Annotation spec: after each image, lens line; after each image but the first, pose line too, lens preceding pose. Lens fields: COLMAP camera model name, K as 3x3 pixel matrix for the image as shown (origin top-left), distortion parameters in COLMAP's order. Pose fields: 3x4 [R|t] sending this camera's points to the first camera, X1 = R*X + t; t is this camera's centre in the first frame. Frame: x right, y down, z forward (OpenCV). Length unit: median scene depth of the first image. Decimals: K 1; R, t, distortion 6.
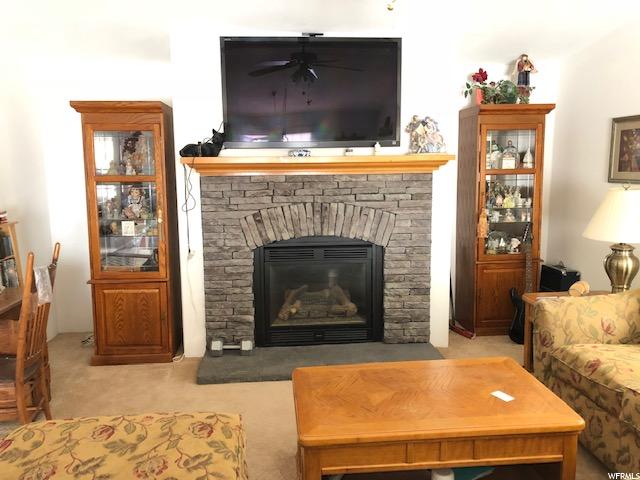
lens RADIAL K [[519.6, 0, 323.1], [0, 519.6, 239.6], [0, 0, 1]] dist [0.079715, -0.004522]
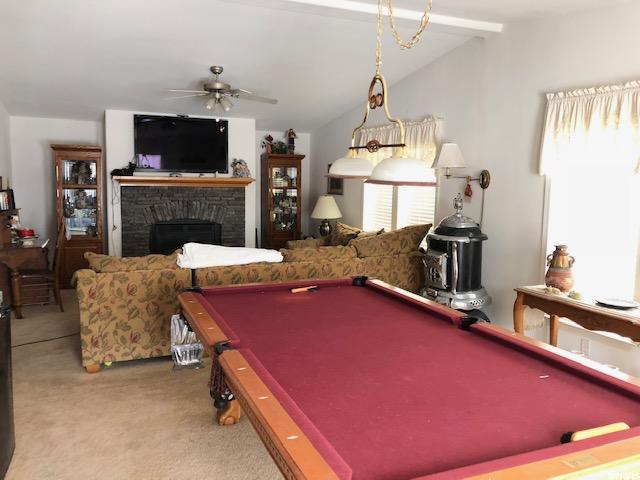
lens RADIAL K [[519.6, 0, 323.1], [0, 519.6, 239.6], [0, 0, 1]] dist [0.079715, -0.004522]
pose [[0.949853, -0.009901, 0.312540, -0.131925], [0.020899, 0.999274, -0.031859, 0.142775], [-0.311997, 0.036793, 0.949370, -0.979784]]
